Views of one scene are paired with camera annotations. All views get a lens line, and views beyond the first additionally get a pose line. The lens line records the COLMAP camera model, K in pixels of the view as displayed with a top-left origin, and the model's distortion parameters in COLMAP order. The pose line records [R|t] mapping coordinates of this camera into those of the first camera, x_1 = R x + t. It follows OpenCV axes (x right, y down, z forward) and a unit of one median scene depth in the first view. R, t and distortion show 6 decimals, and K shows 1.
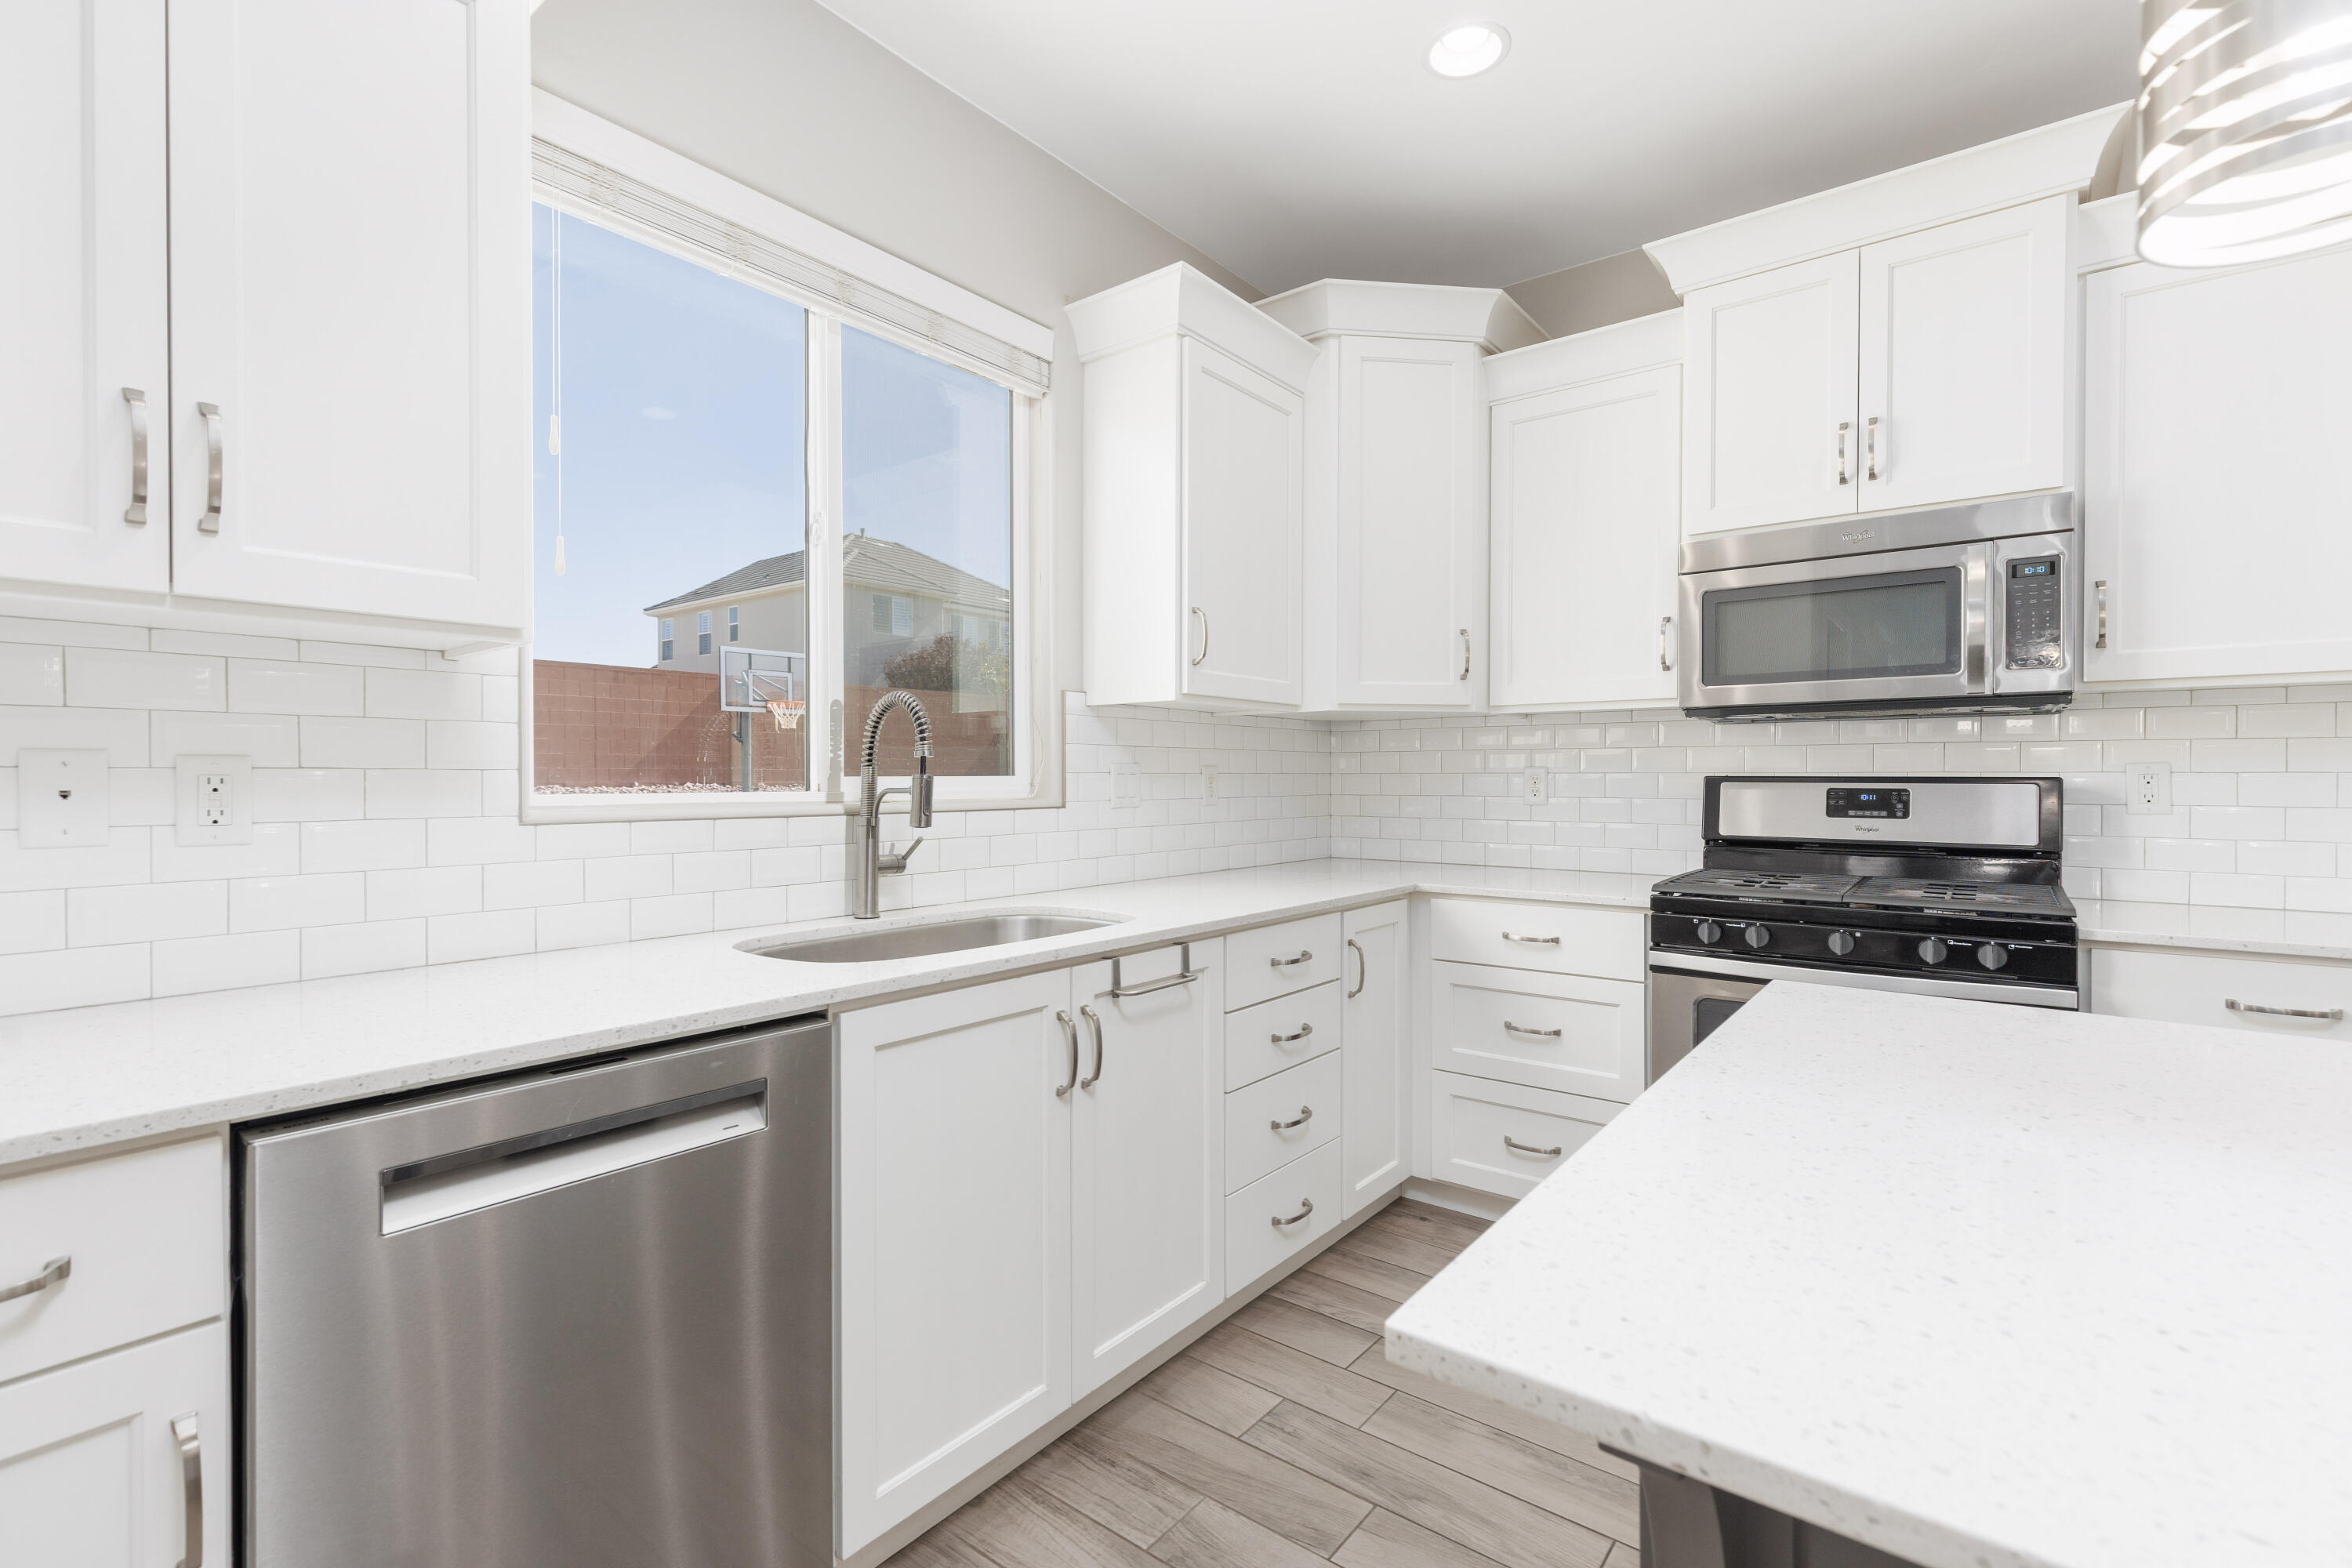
lens RADIAL K [[1050.1, 0, 1184.0], [0, 1050.1, 783.2], [0, 0, 1]] dist [0.005313, -0.000825]
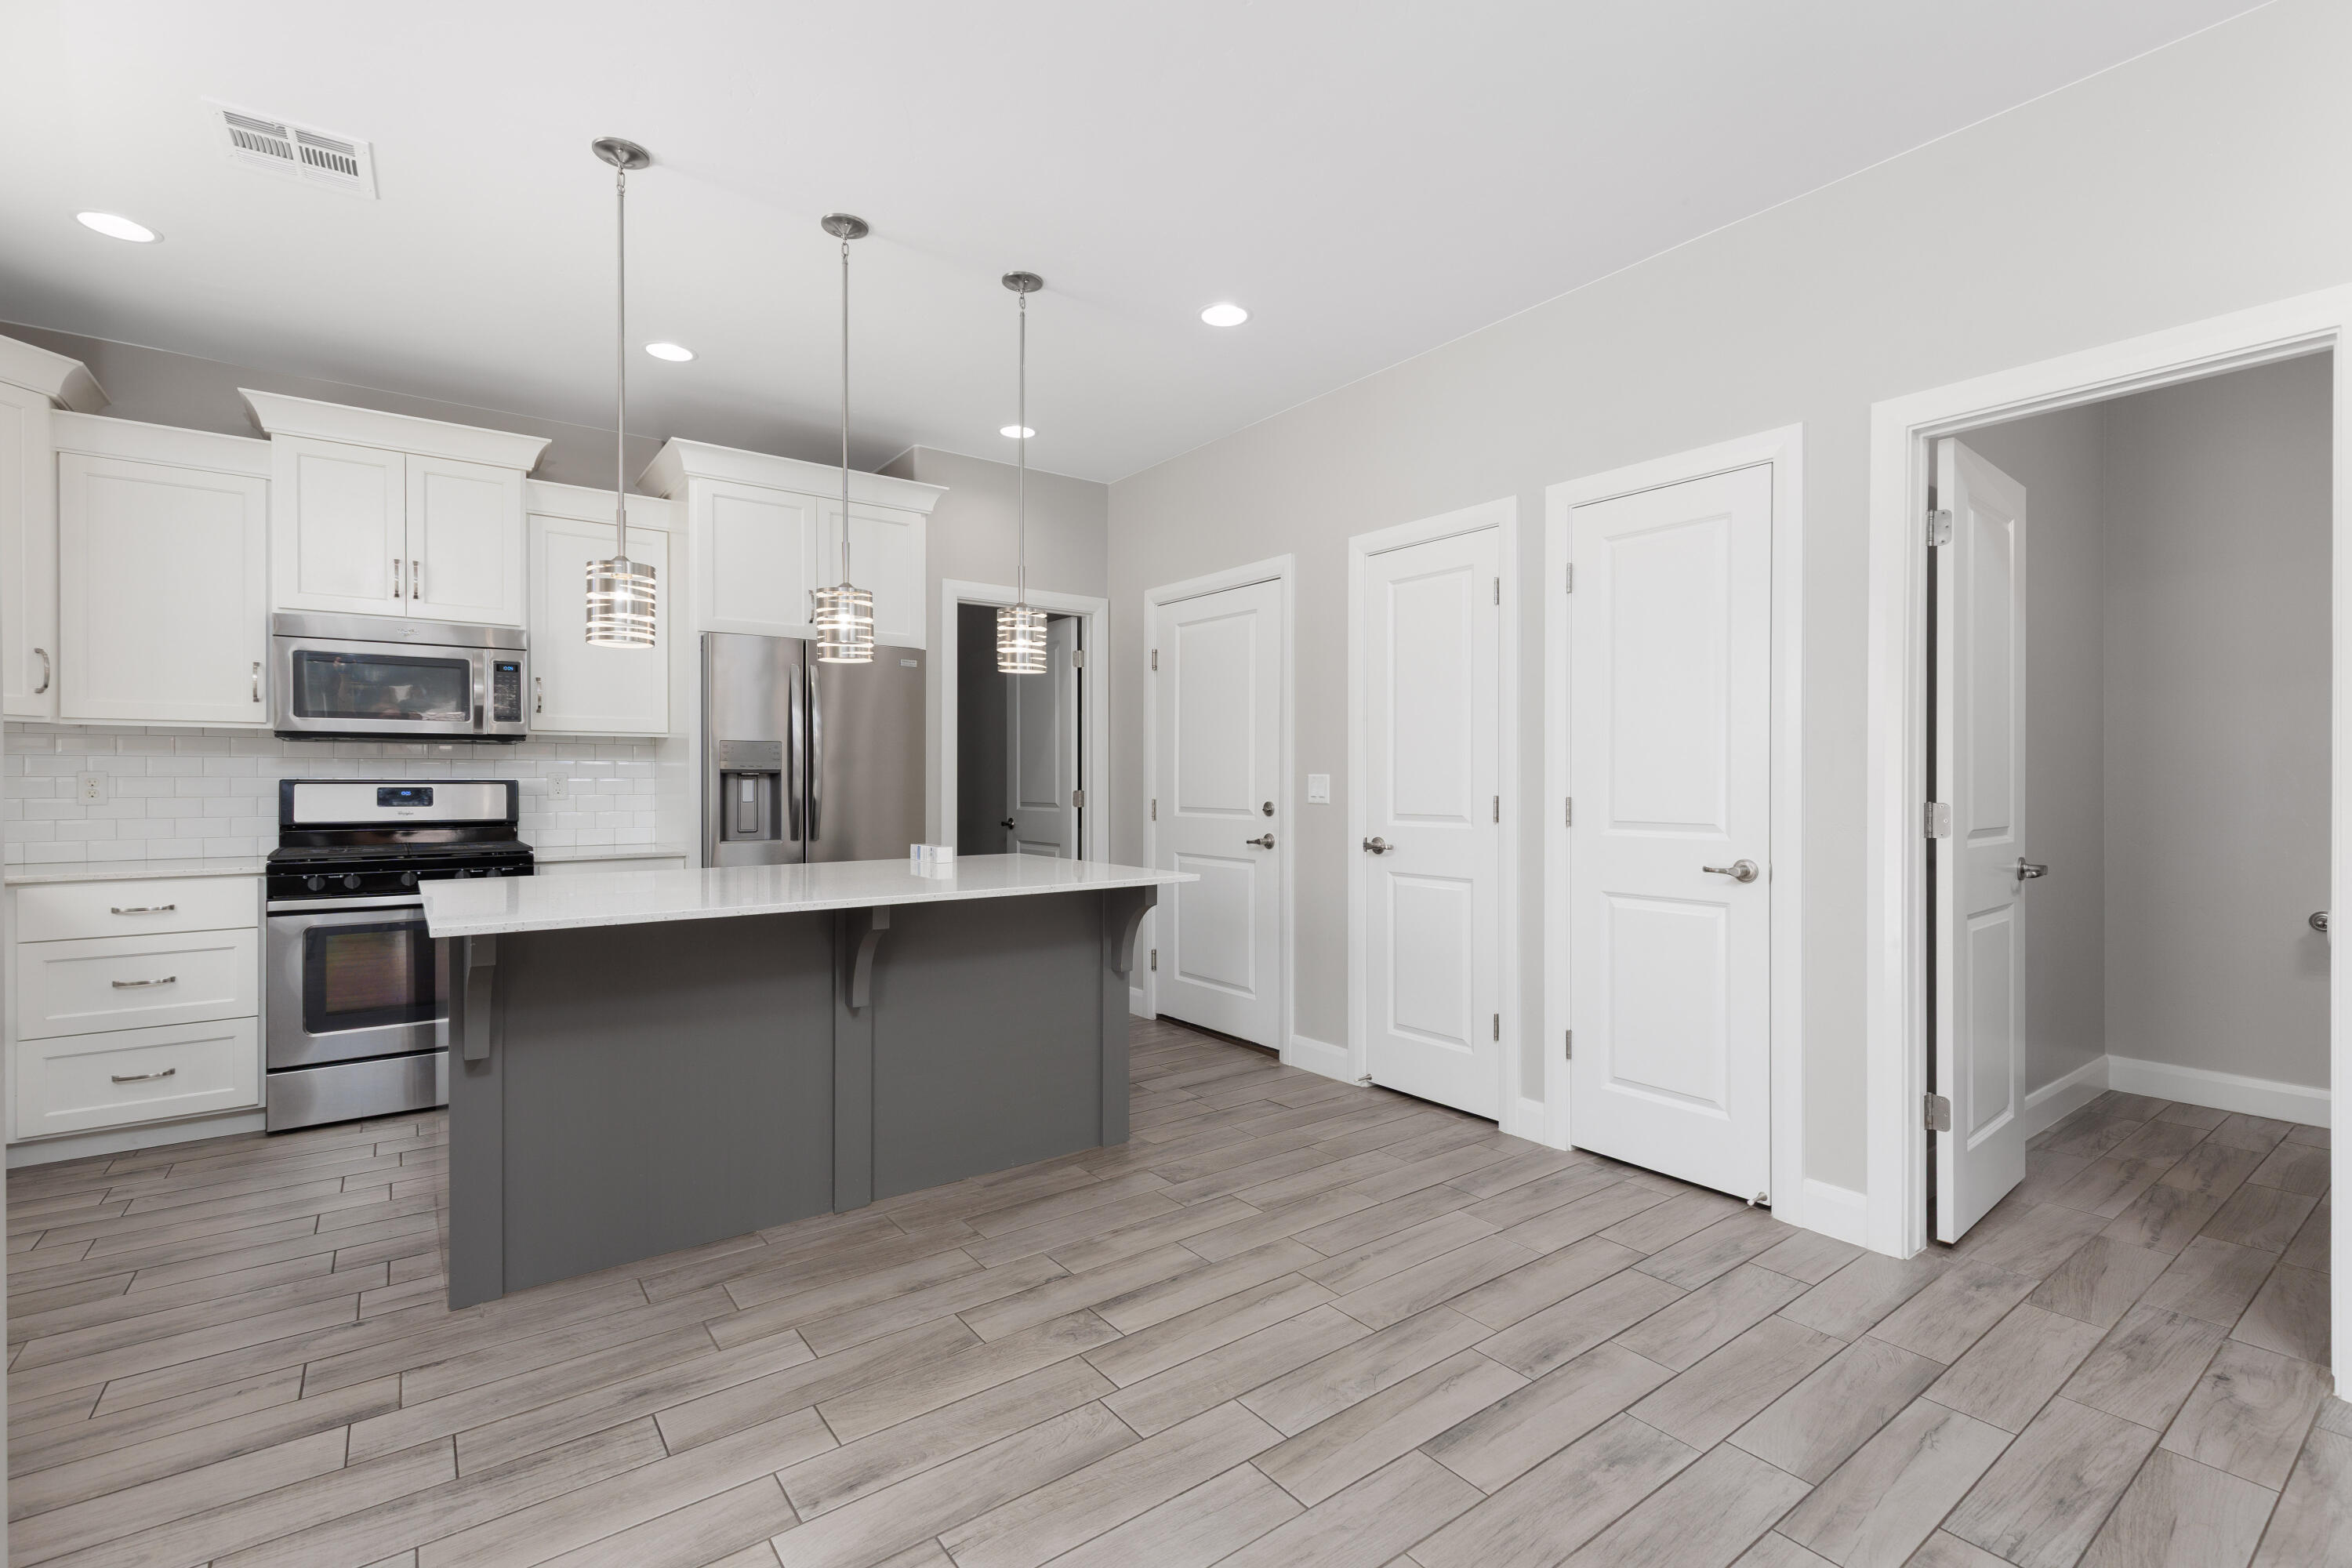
lens RADIAL K [[1050.1, 0, 1190.4], [0, 1050.1, 782.2], [0, 0, 1]] dist [0.005313, -0.000825]
pose [[0.261844, -0.002649, 0.965107, -0.602550], [0.006650, 0.999977, 0.000940, 0.003541], [-0.965087, 0.006172, 0.261855, -0.581266]]
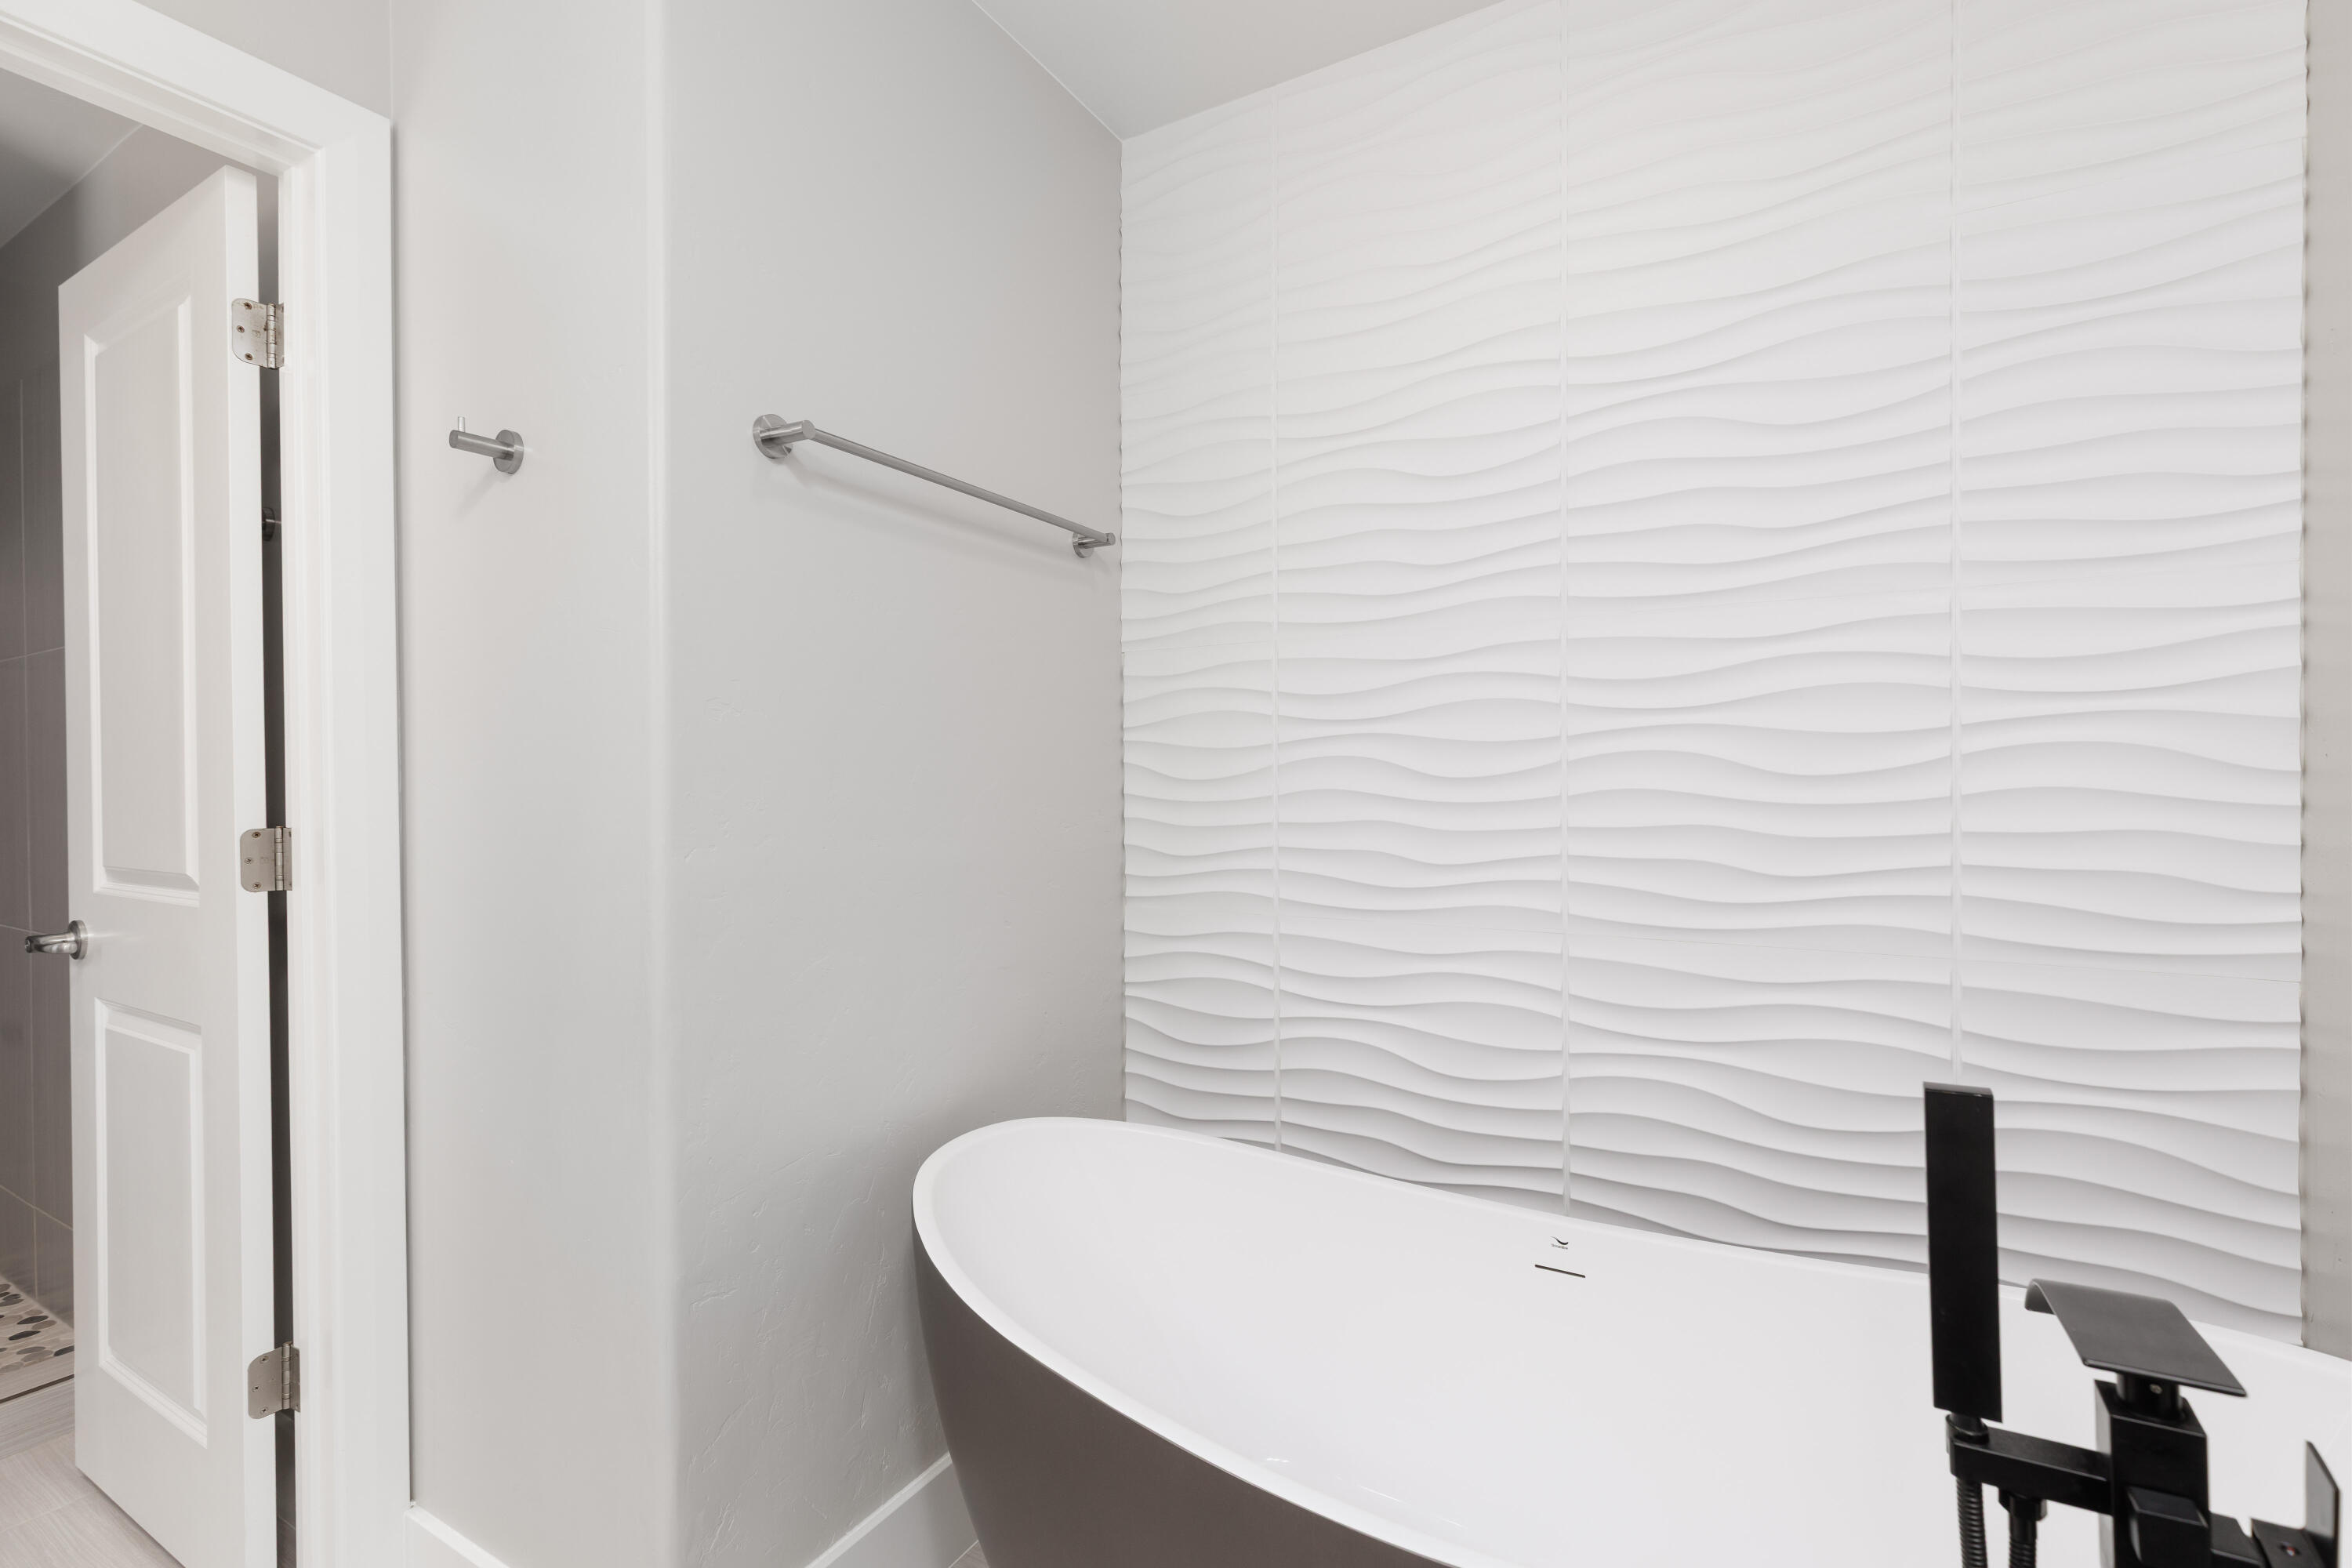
lens RADIAL K [[1050.1, 0, 1175.9], [0, 1050.1, 786.8], [0, 0, 1]] dist [0.005313, -0.000825]
pose [[-0.139174, 0.014821, 0.990157, 0.835447], [0.010856, 0.999851, -0.013440, 0.011281], [-0.990208, 0.008879, -0.139314, -0.192965]]
